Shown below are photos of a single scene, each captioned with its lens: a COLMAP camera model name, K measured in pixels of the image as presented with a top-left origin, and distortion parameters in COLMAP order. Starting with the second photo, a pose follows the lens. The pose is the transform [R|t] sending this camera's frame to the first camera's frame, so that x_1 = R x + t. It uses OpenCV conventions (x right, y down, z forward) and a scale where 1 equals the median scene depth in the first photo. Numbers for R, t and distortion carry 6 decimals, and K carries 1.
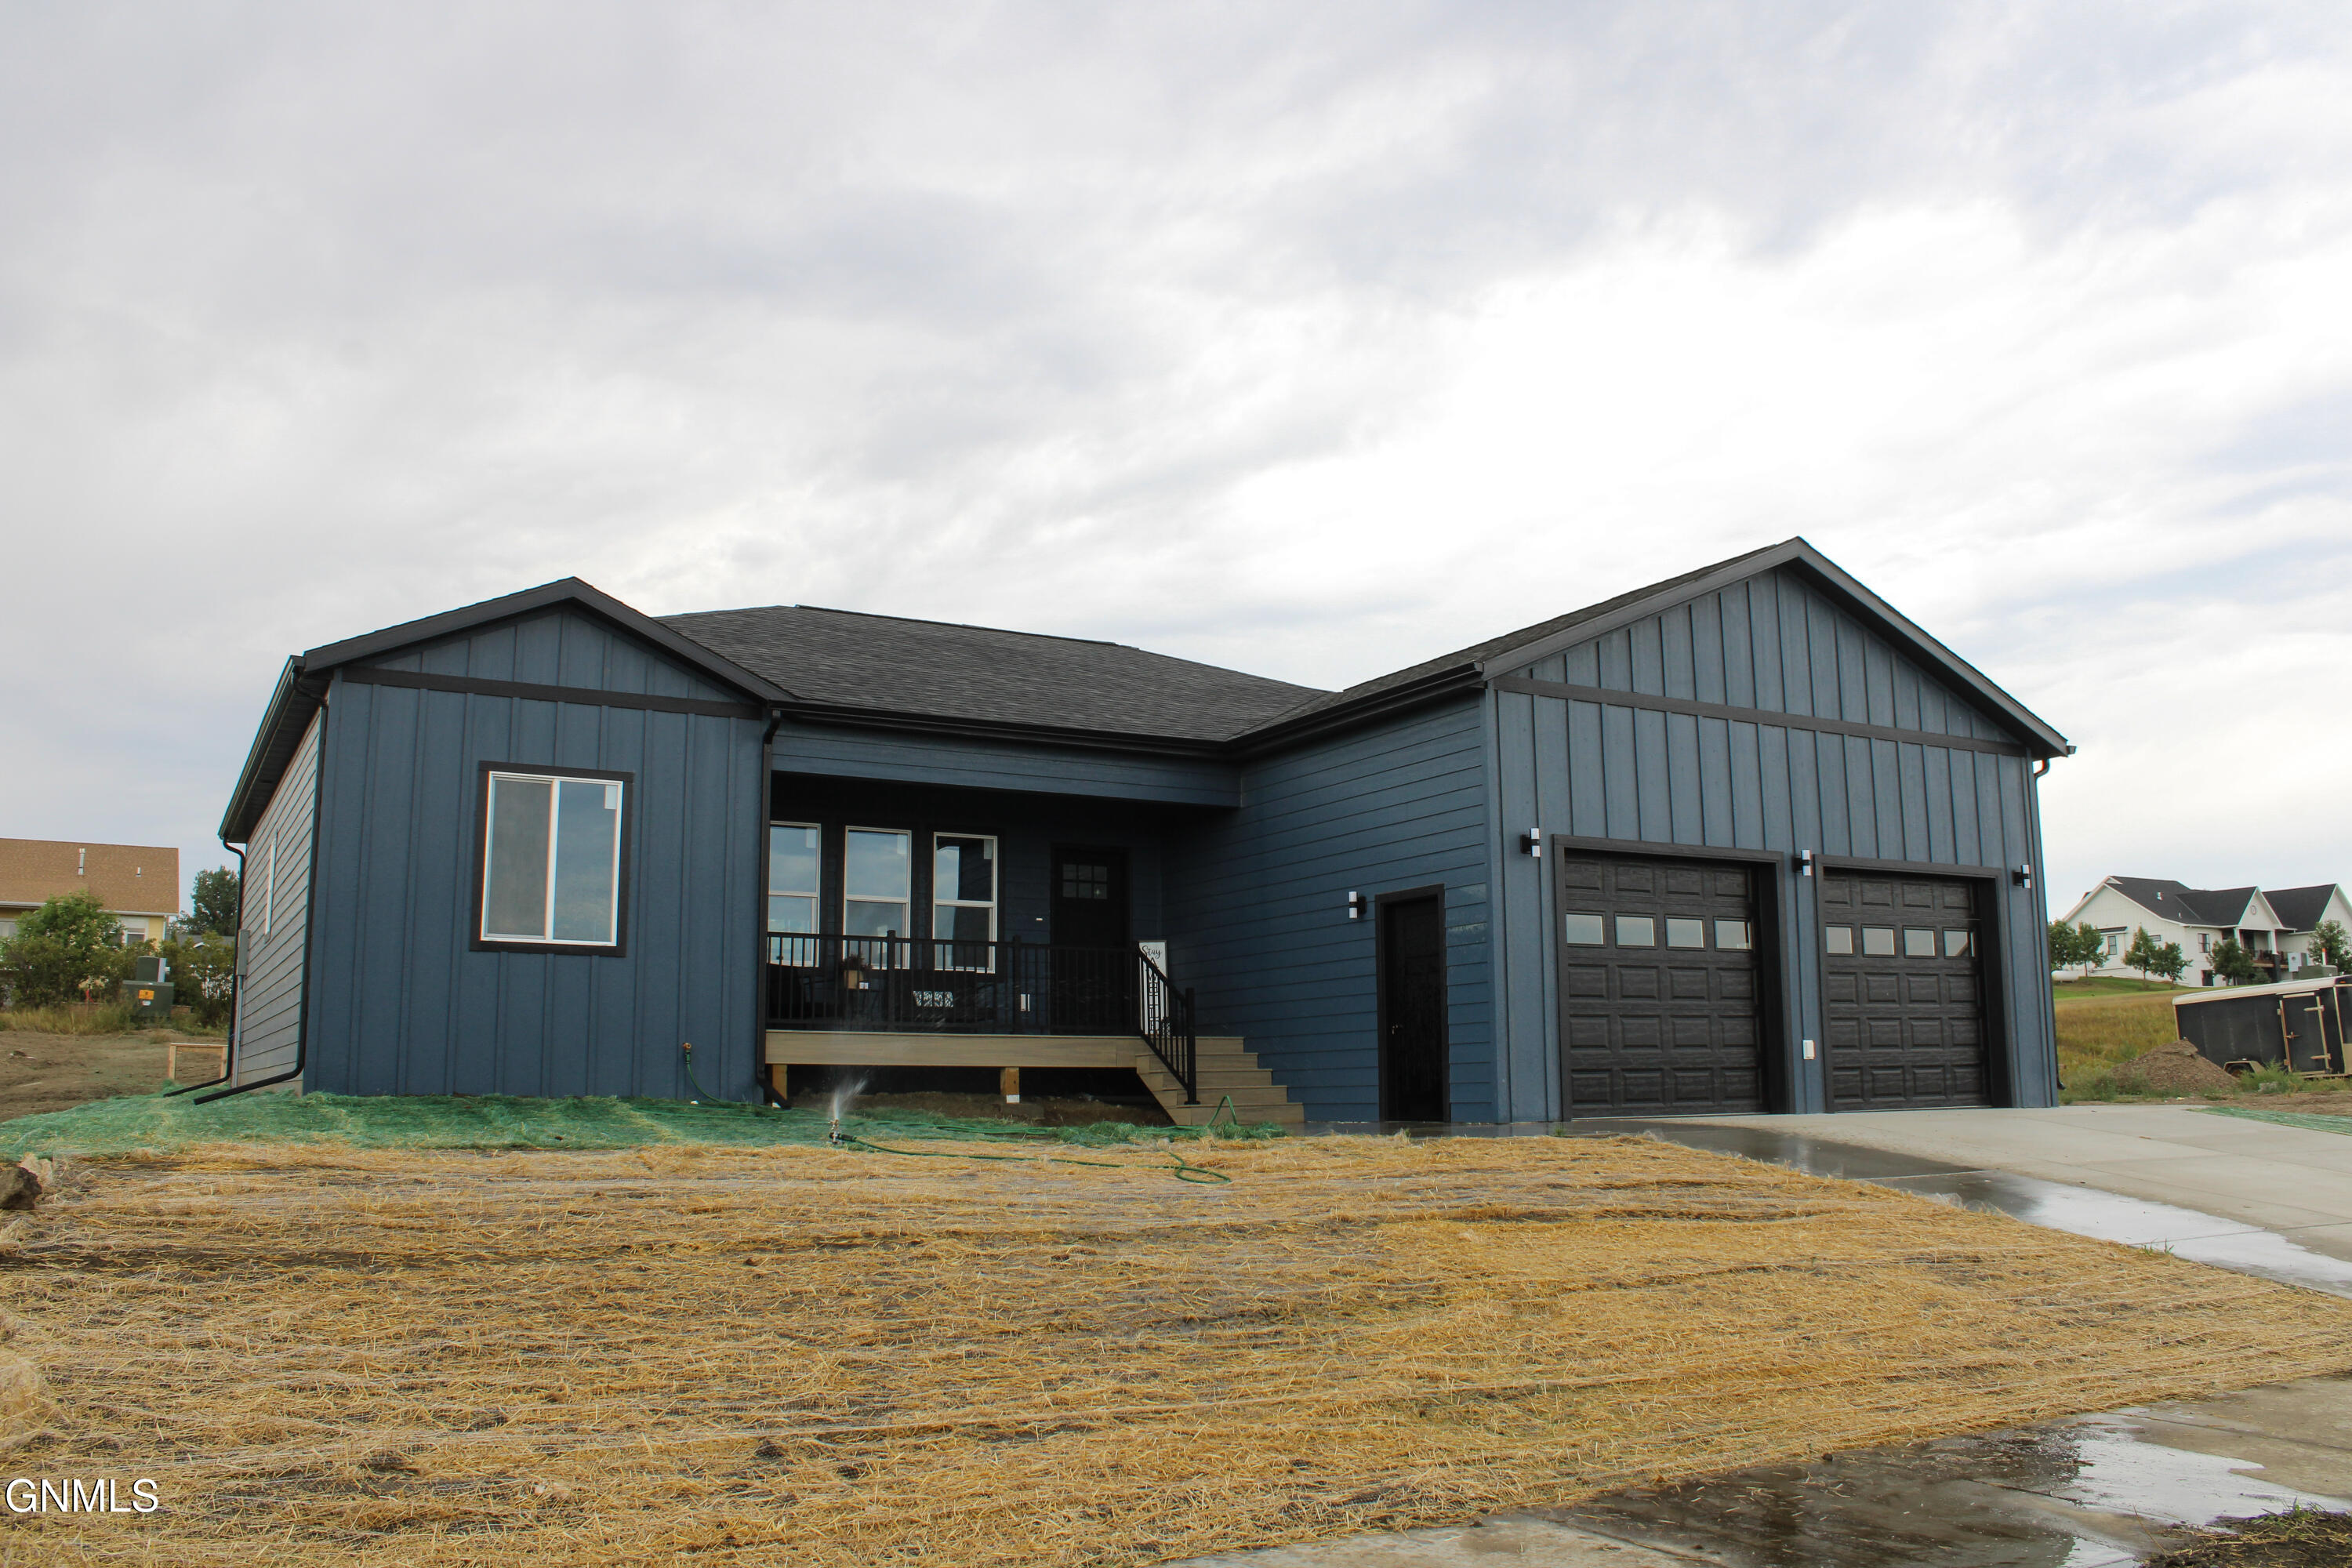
lens RADIAL K [[1899.9, 0, 1171.9], [0, 1899.9, 766.9], [0, 0, 1]] dist [-0.091886, 0.000049]
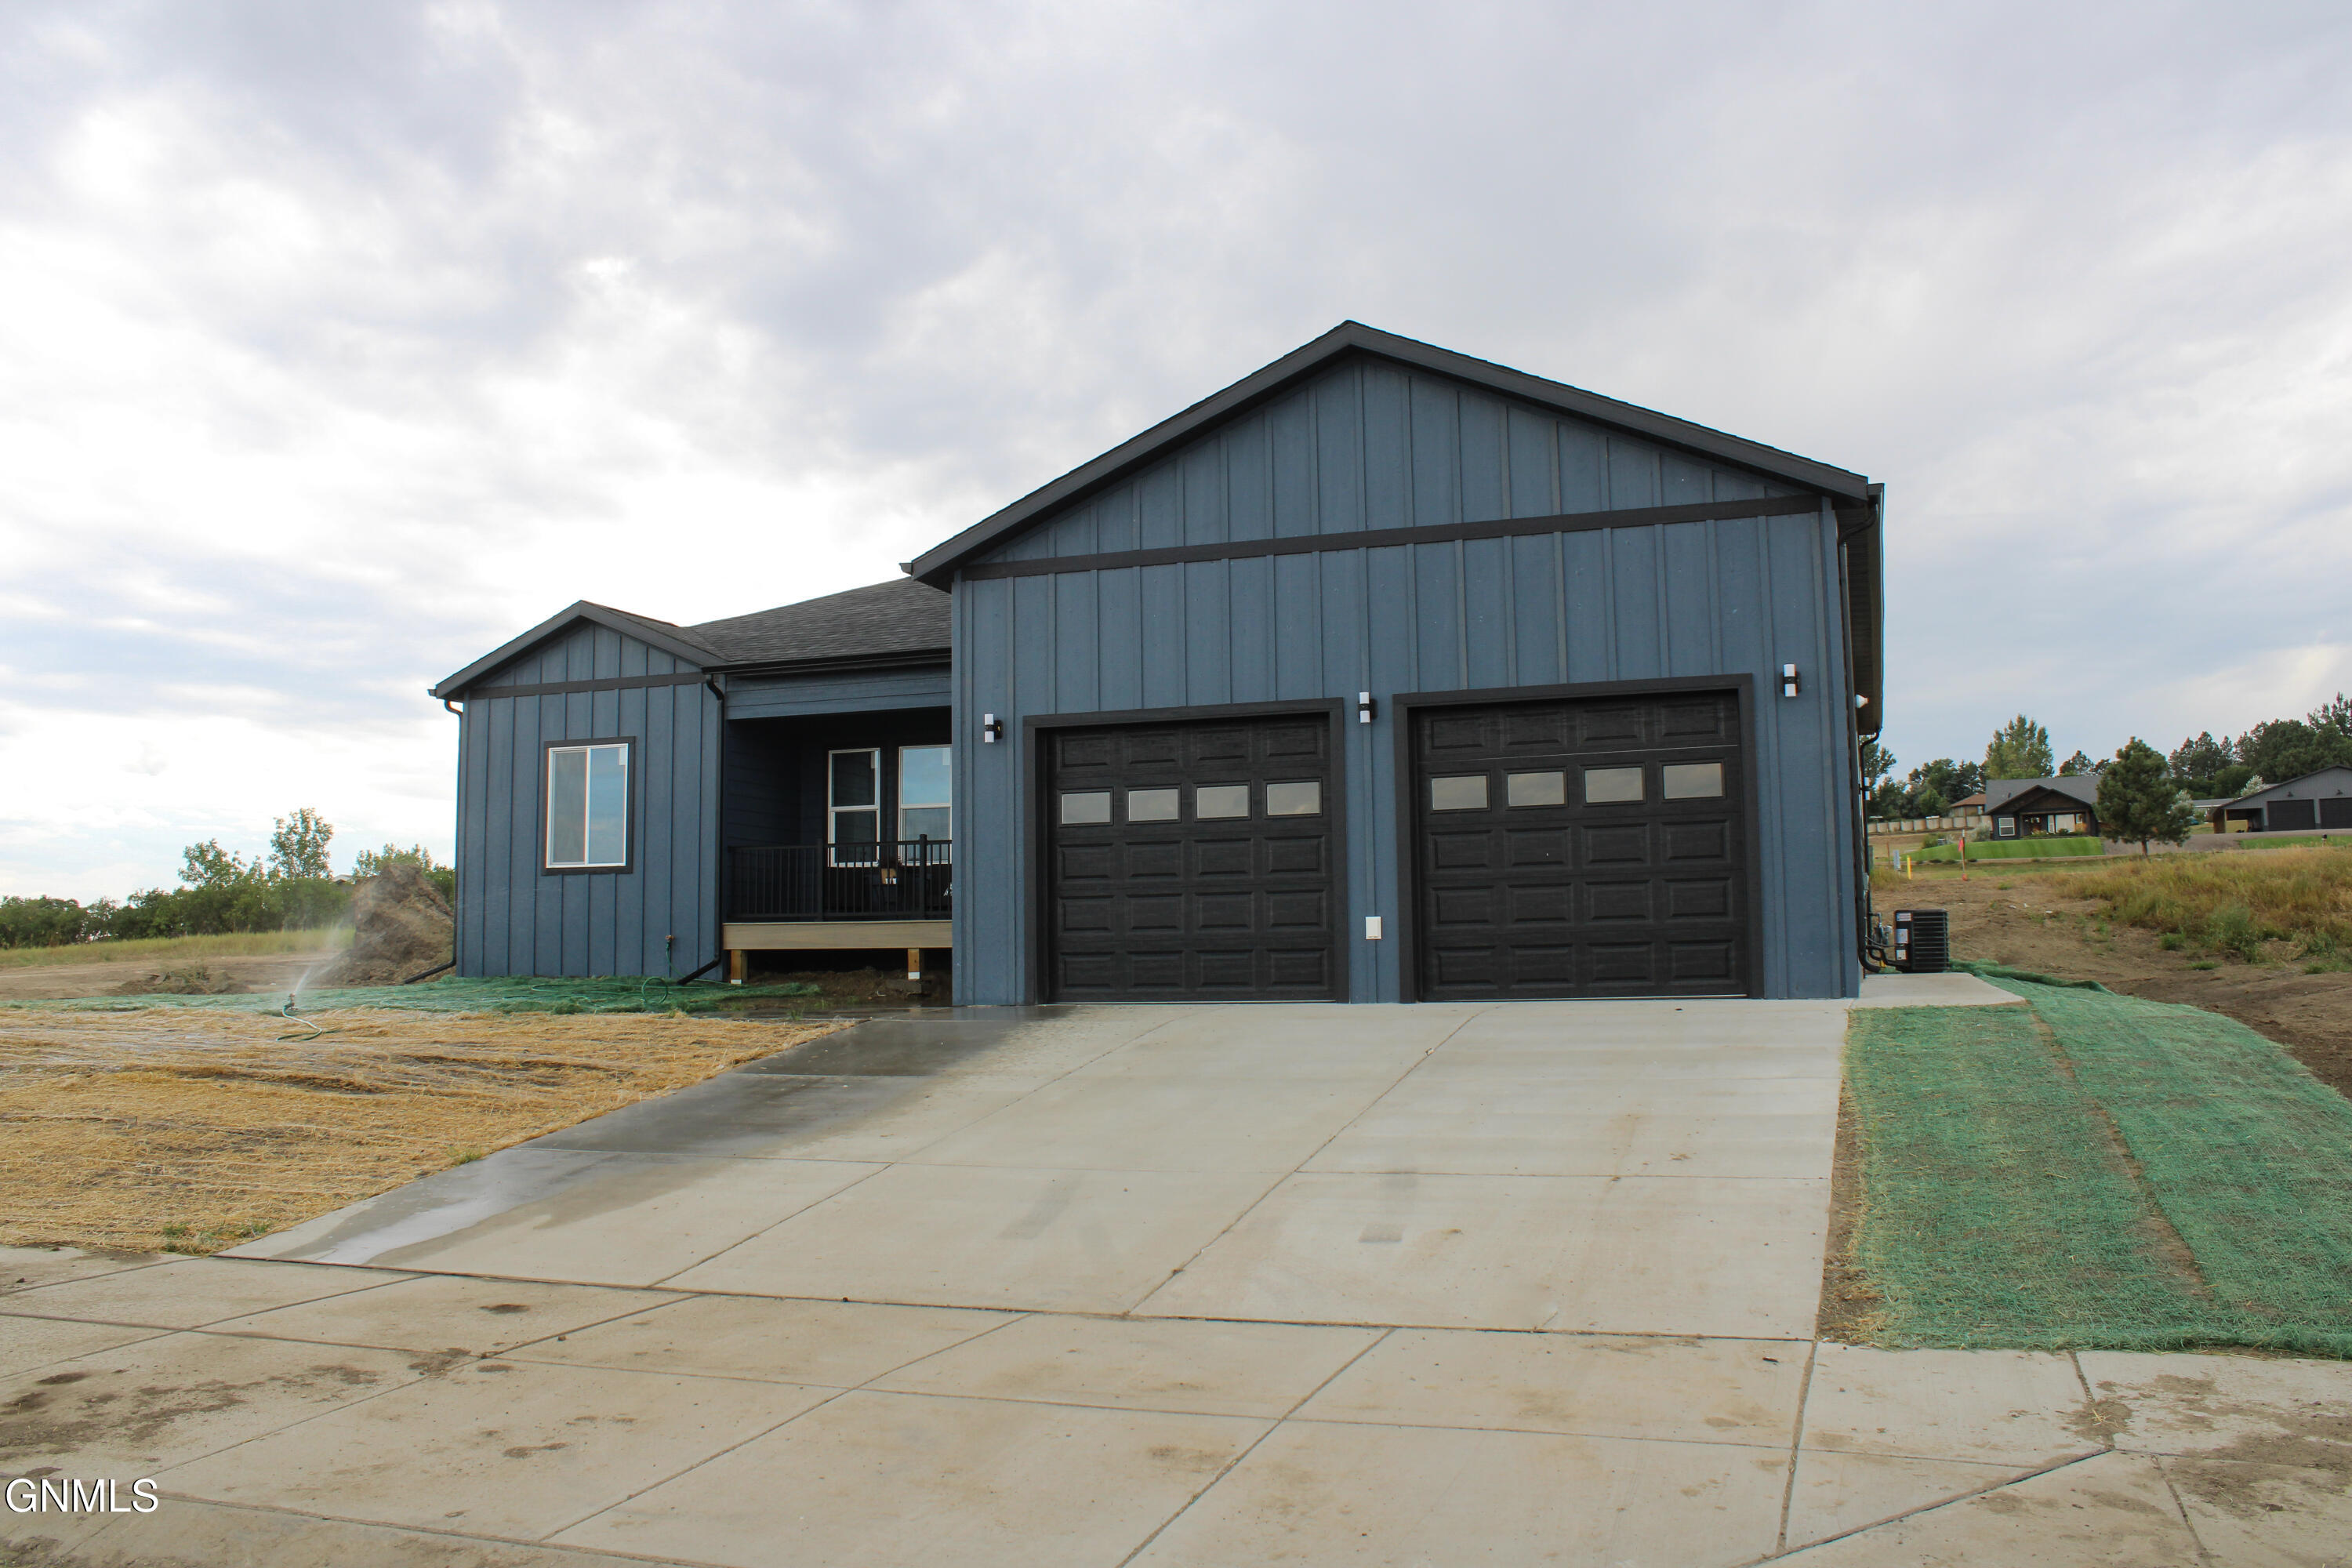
lens RADIAL K [[1899.9, 0, 1172.2], [0, 1899.9, 796.7], [0, 0, 1]] dist [-0.091886, 0.000049]
pose [[0.654278, -0.065522, -0.753410, 0.967196], [0.134007, 0.990519, 0.030232, 0.055946], [0.744286, -0.120742, 0.656856, 0.391730]]
